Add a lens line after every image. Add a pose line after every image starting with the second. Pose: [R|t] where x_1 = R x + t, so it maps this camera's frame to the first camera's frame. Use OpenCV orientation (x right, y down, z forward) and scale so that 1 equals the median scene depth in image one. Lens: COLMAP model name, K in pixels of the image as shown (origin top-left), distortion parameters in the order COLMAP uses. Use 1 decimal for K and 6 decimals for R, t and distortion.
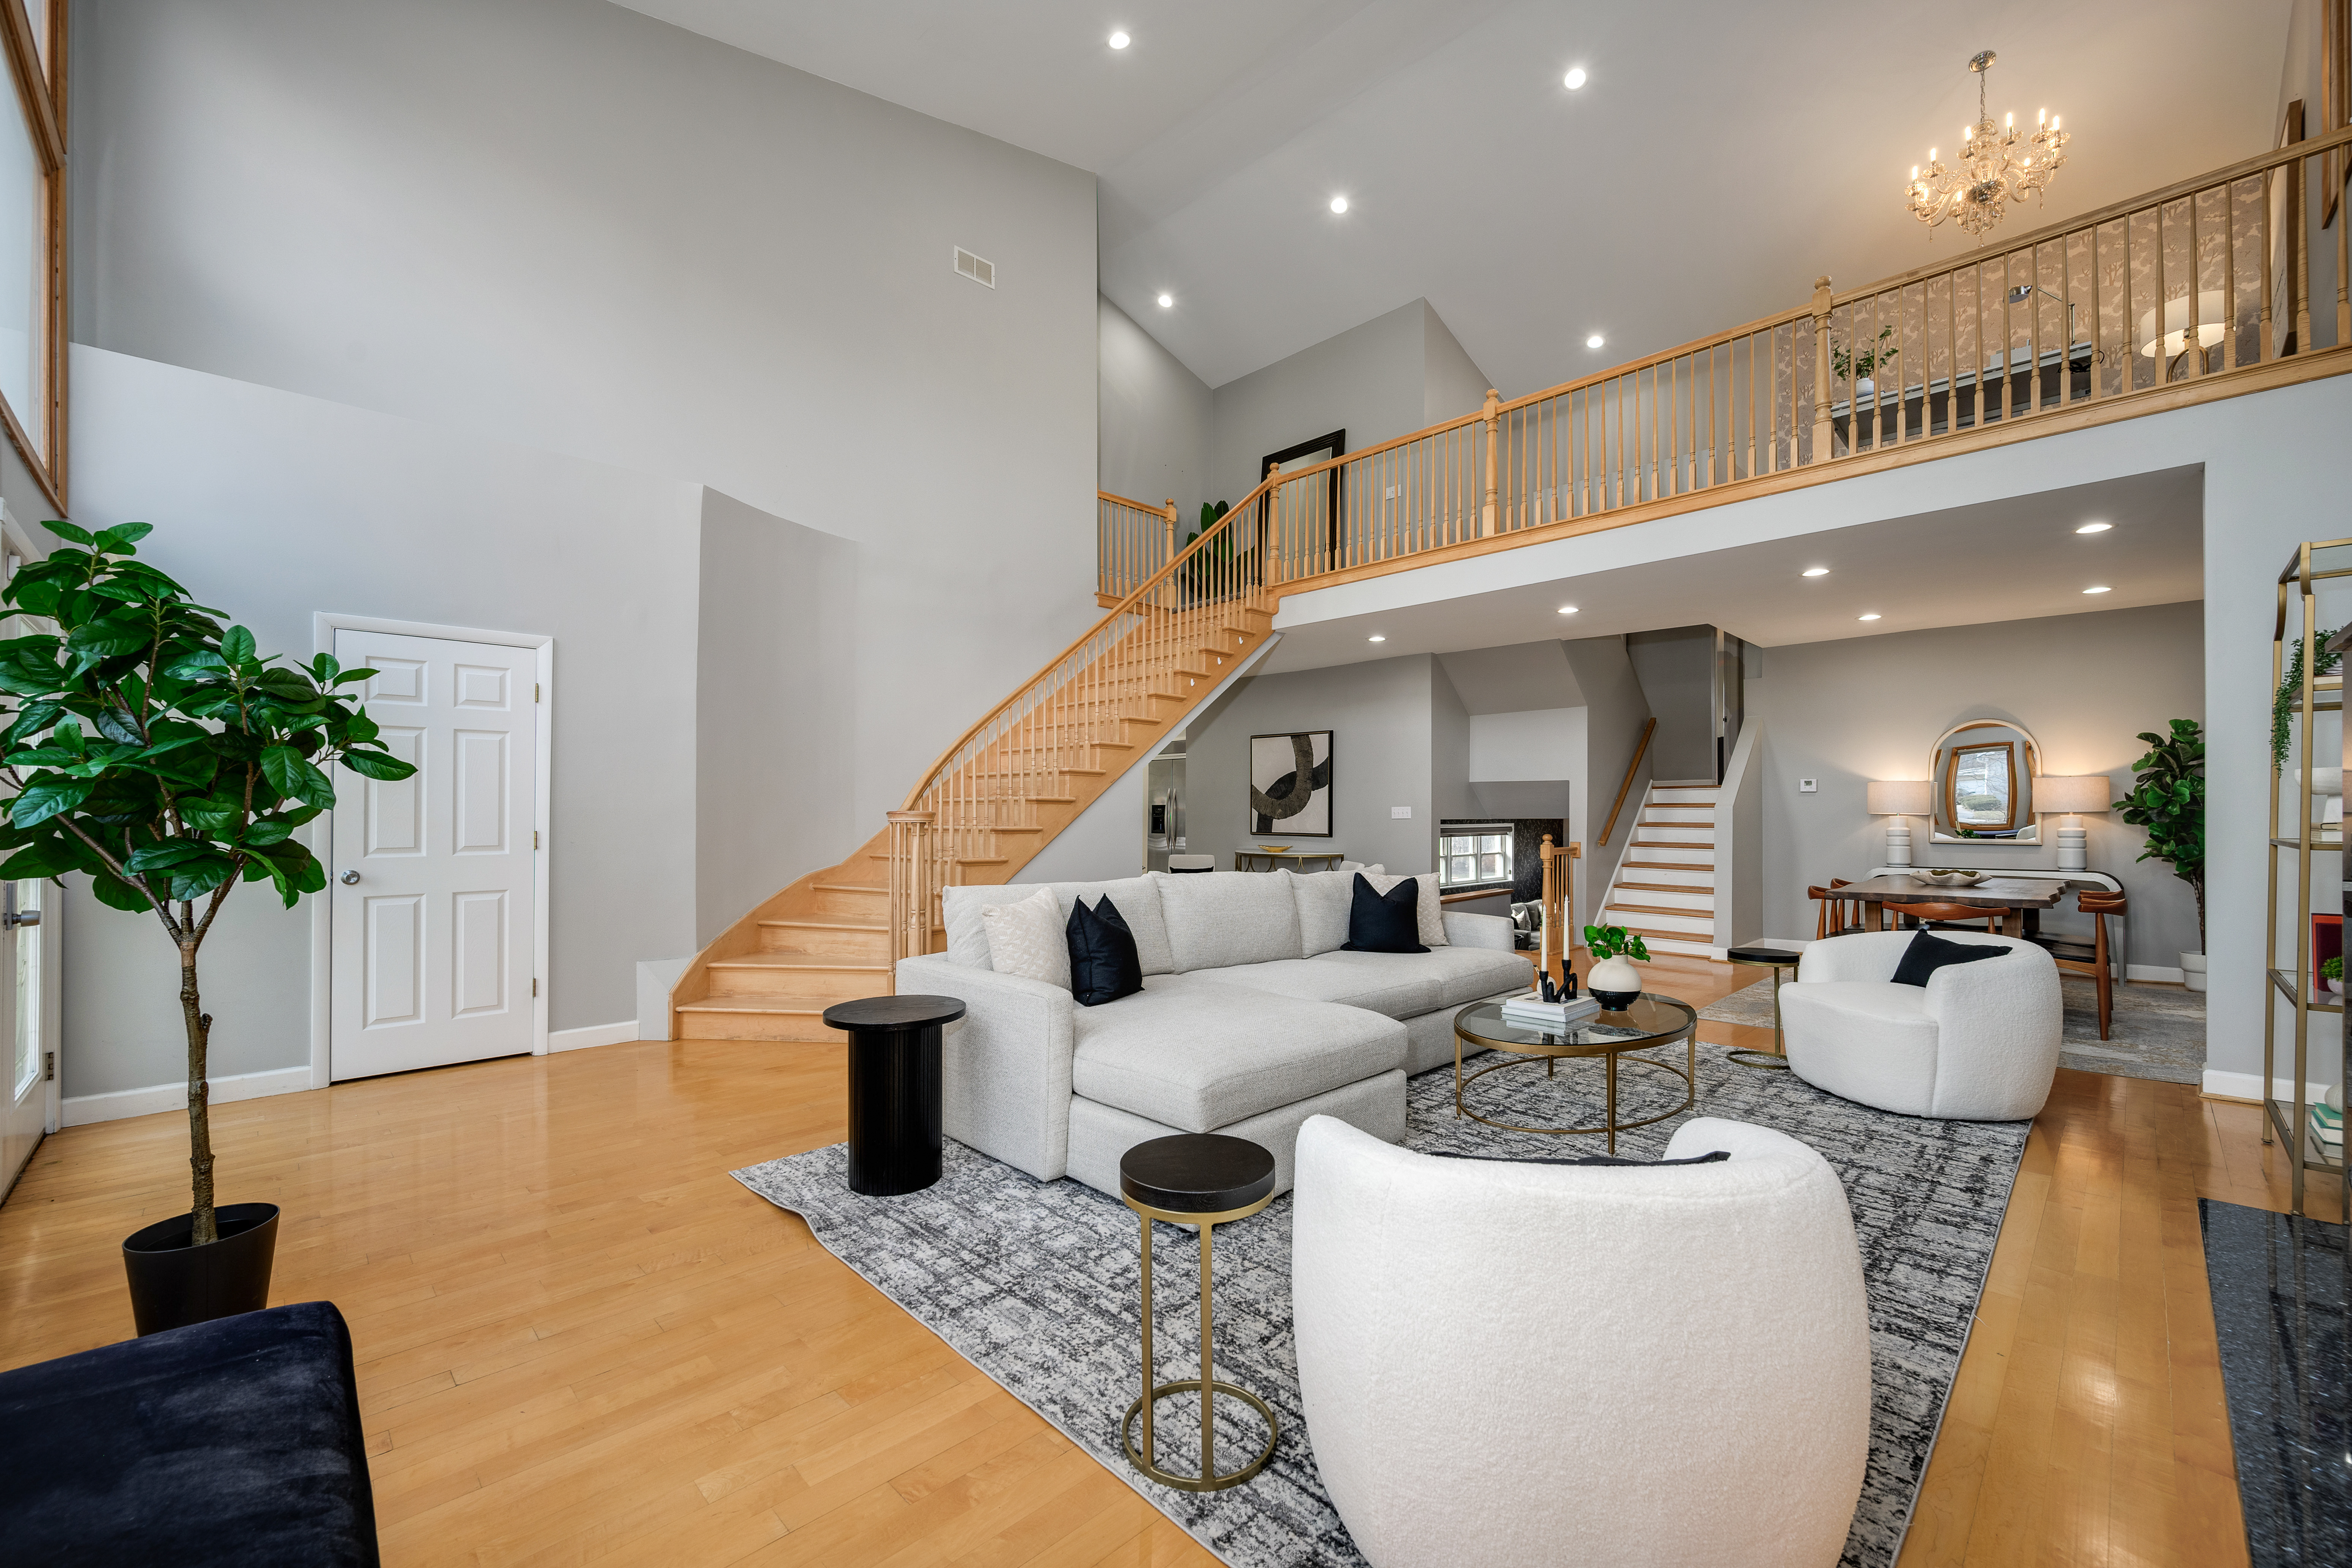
lens RADIAL K [[936.1, 0, 1171.4], [0, 936.1, 798.9], [0, 0, 1]] dist [0.007995, -0.000513]
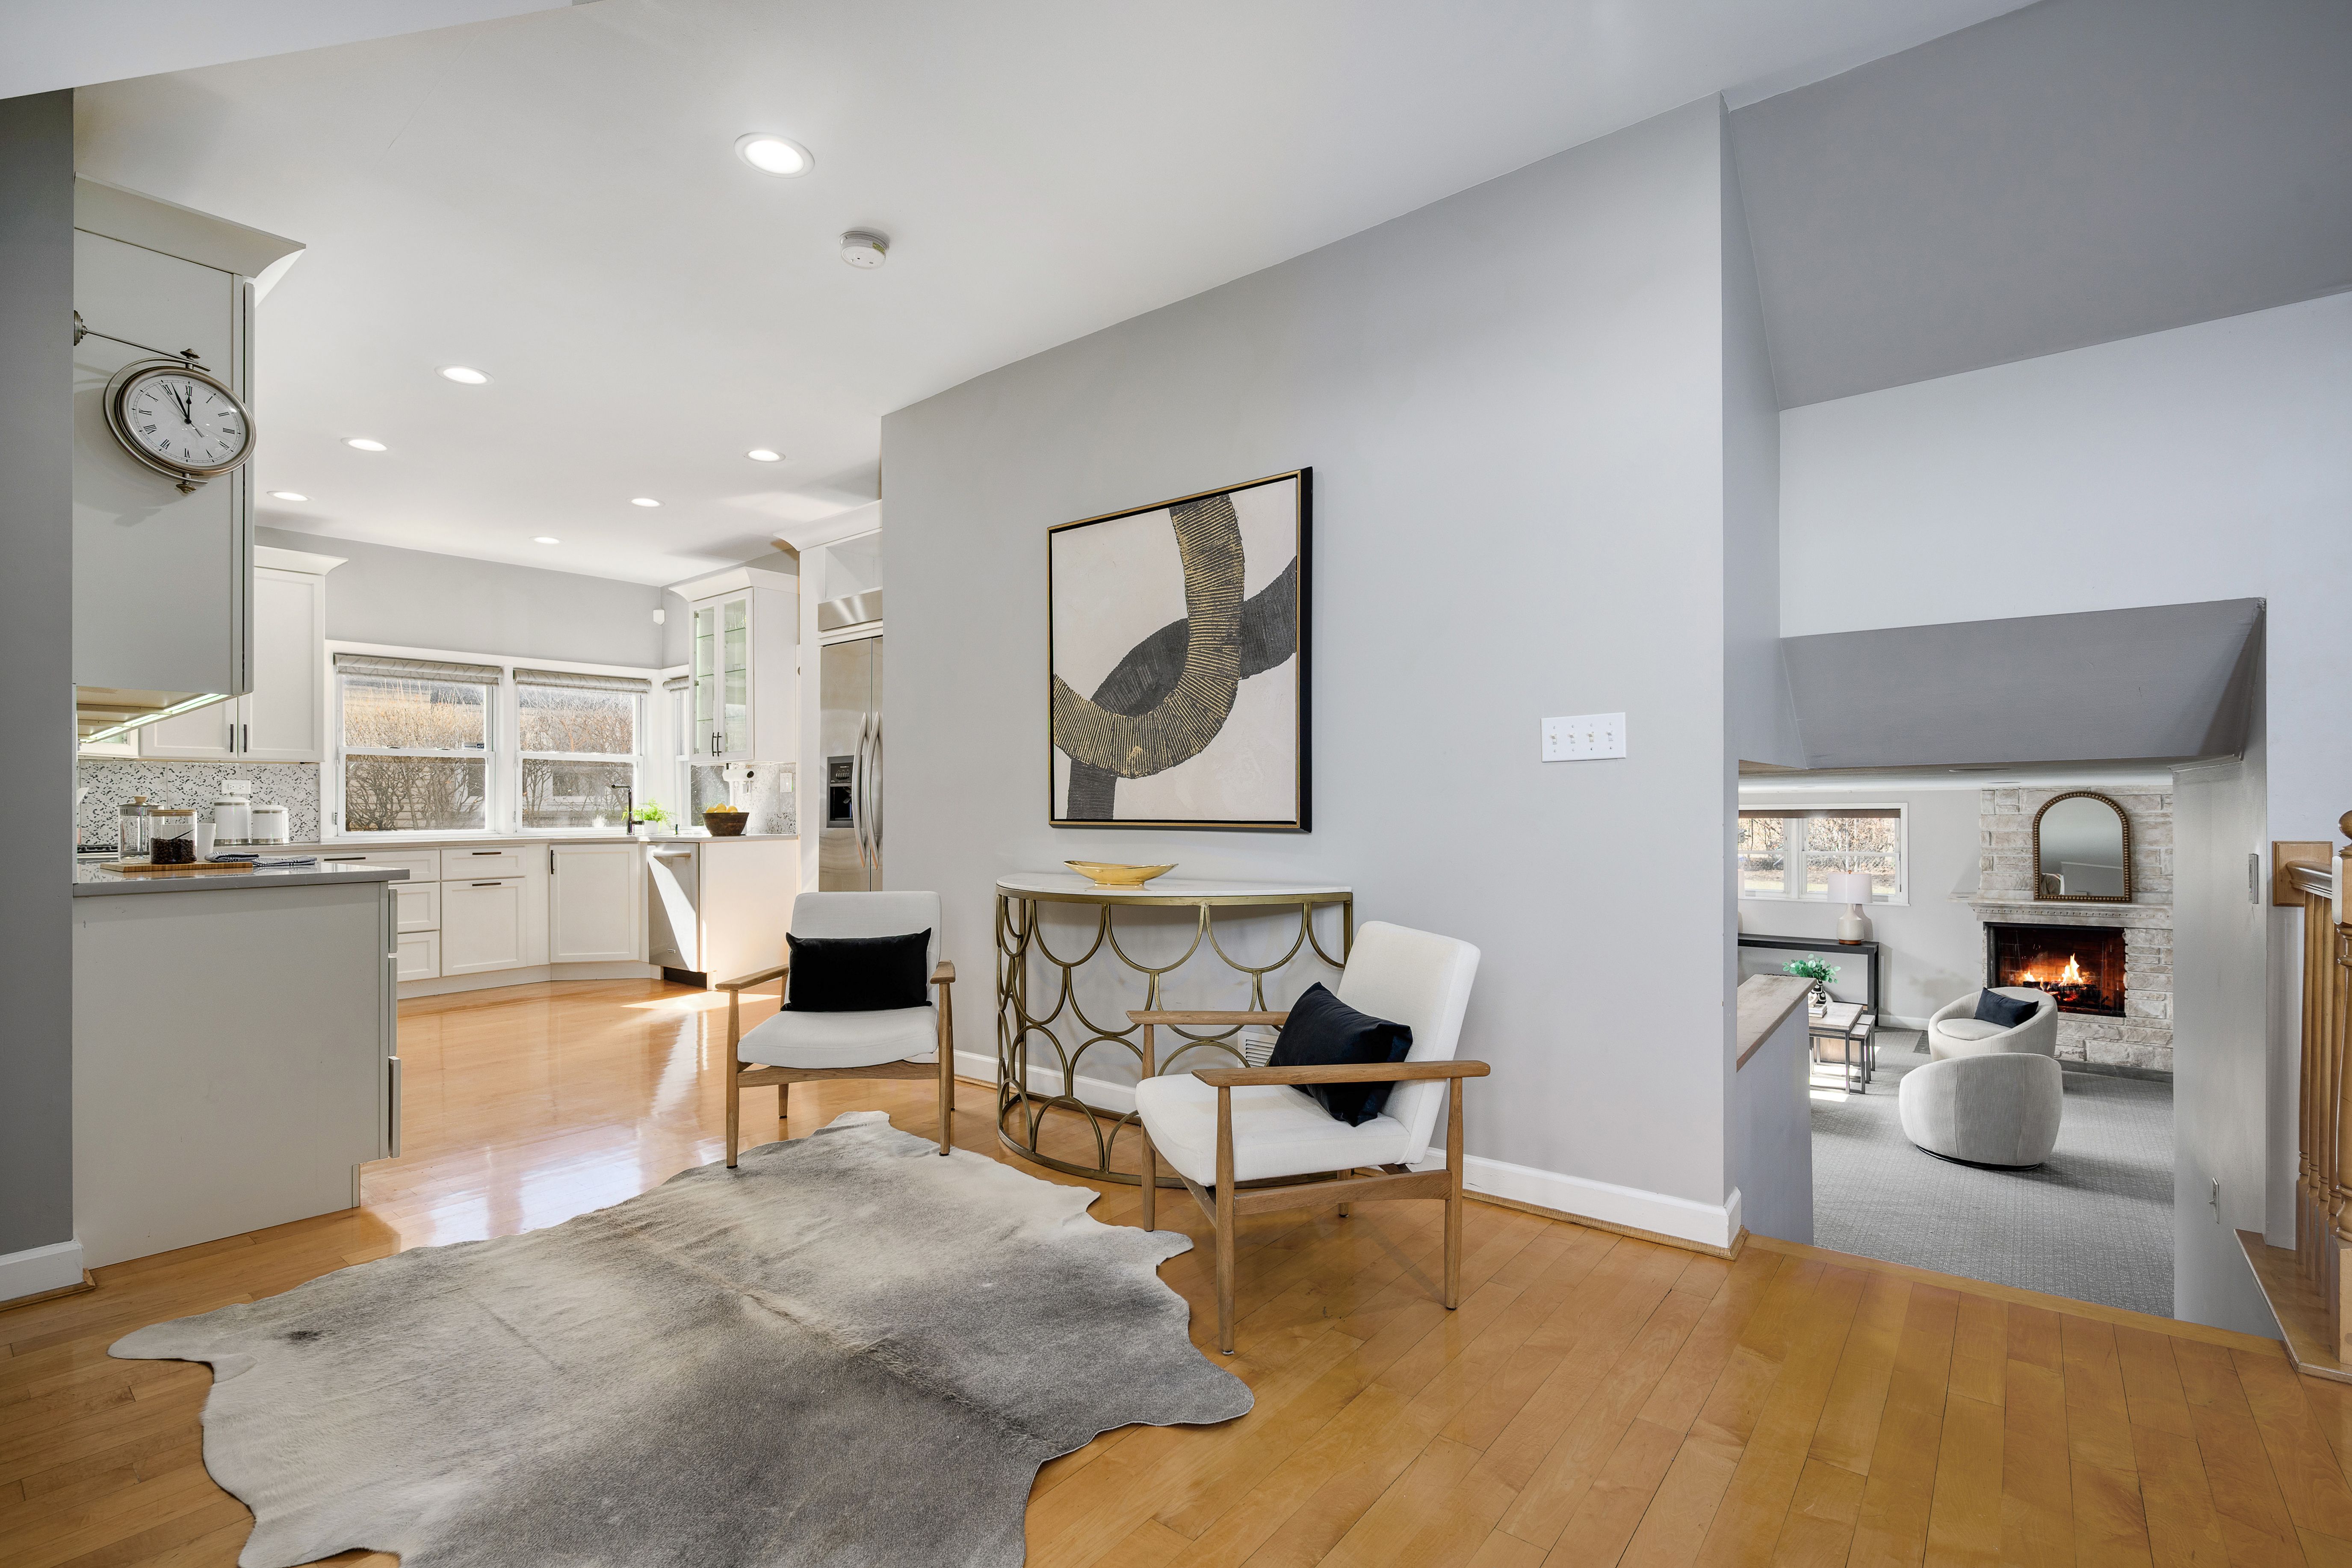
lens RADIAL K [[978.6, 0, 1120.1], [0, 978.6, 798.3], [0, 0, 1]] dist [0.000501, 0.000582]
pose [[0.997396, -0.011924, 0.071134, 0.087615], [0.011586, 0.999920, 0.005155, 0.027306], [-0.071190, -0.004317, 0.997453, 0.682980]]
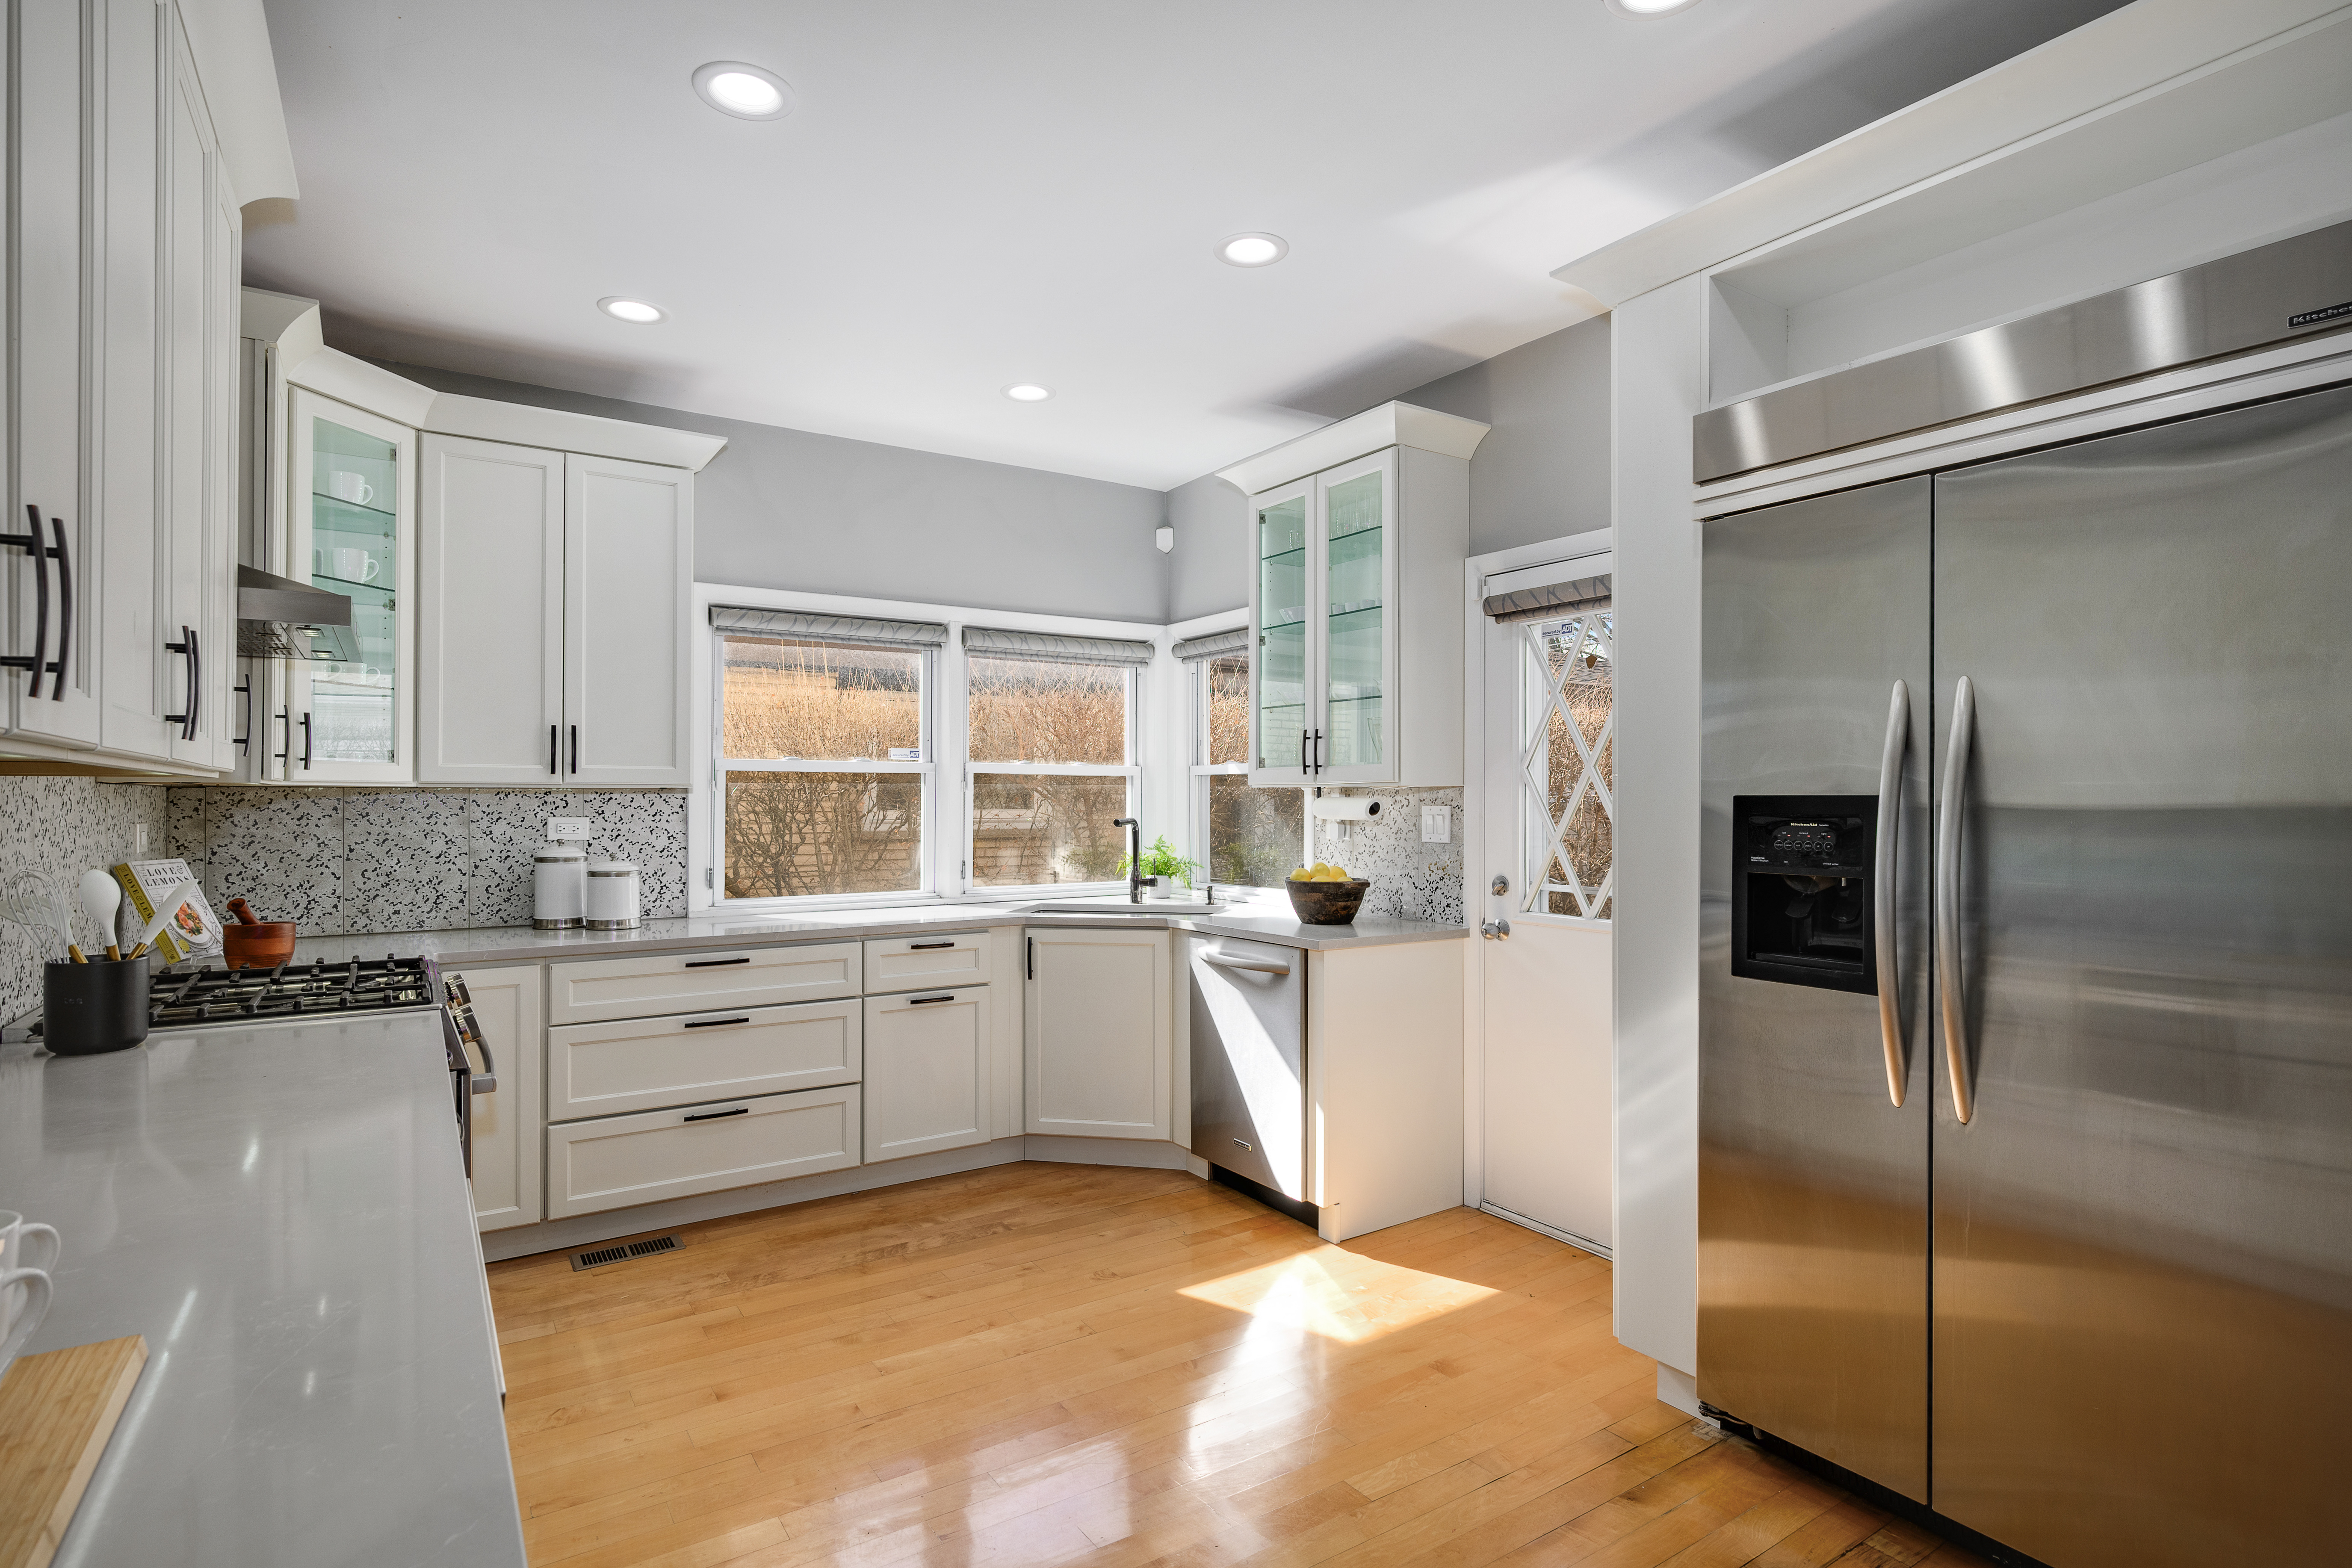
lens RADIAL K [[1111.7, 0, 1211.4], [0, 1111.7, 793.7], [0, 0, 1]] dist [0.001028, -0.000412]
pose [[0.978649, -0.003971, -0.205502, -0.136483], [0.005011, 0.999977, 0.004538, -0.001911], [0.205480, -0.005471, 0.978646, 1.034990]]
